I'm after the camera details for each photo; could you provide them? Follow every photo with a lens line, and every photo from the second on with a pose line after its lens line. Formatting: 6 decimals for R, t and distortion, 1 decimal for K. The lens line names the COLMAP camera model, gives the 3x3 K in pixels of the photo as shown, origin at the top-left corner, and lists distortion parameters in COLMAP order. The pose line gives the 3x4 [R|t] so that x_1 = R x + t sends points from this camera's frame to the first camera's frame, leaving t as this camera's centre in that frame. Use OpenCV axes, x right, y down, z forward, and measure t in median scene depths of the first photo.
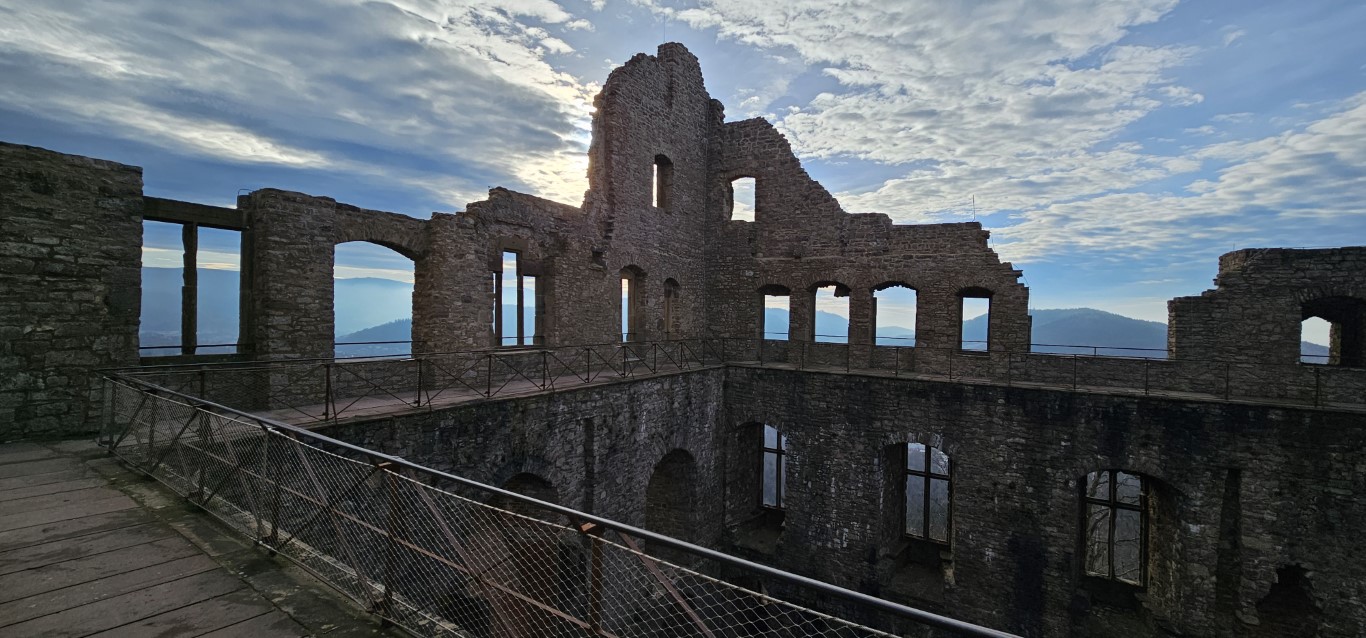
lens RADIAL K [[550.0, 0, 685.1], [0, 550.0, 309.6], [0, 0, 1]] dist [-0.000440, 0.000187]
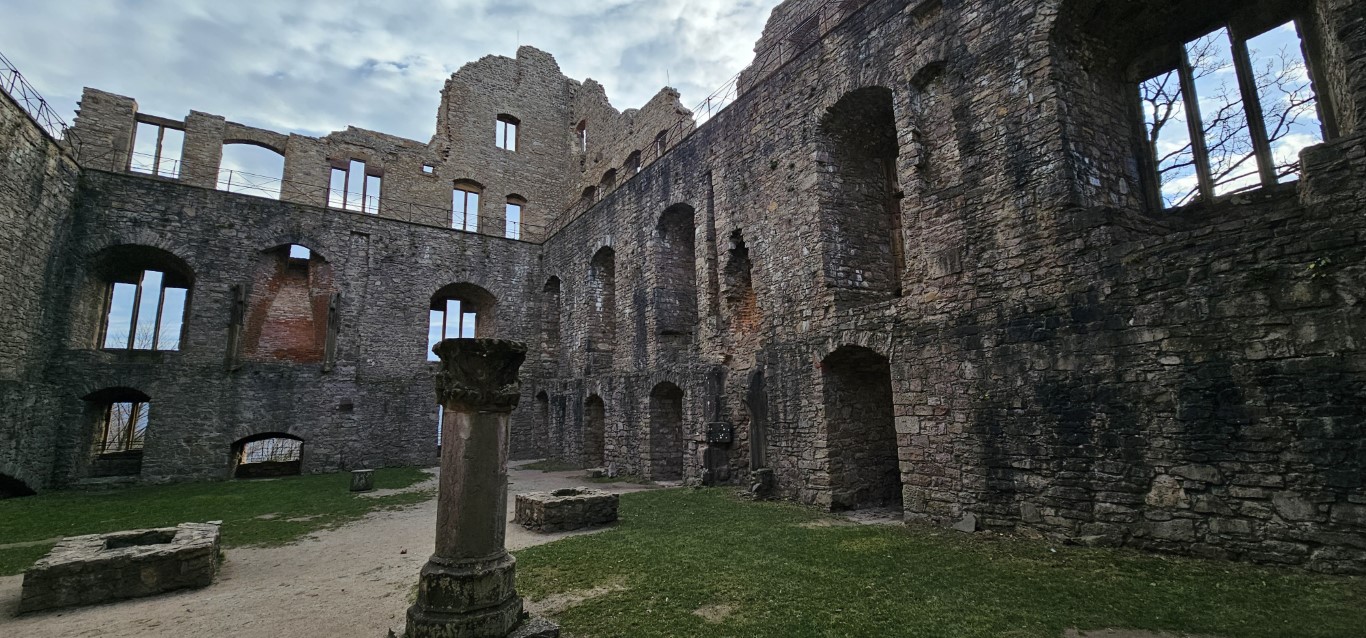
lens RADIAL K [[550.0, 0, 691.2], [0, 550.0, 315.2], [0, 0, 1]] dist [-0.000440, 0.000187]
pose [[0.909244, -0.119337, -0.398792, 1.221638], [0.048590, 0.981903, -0.183048, 0.711699], [0.413419, 0.147058, 0.898587, -0.054725]]
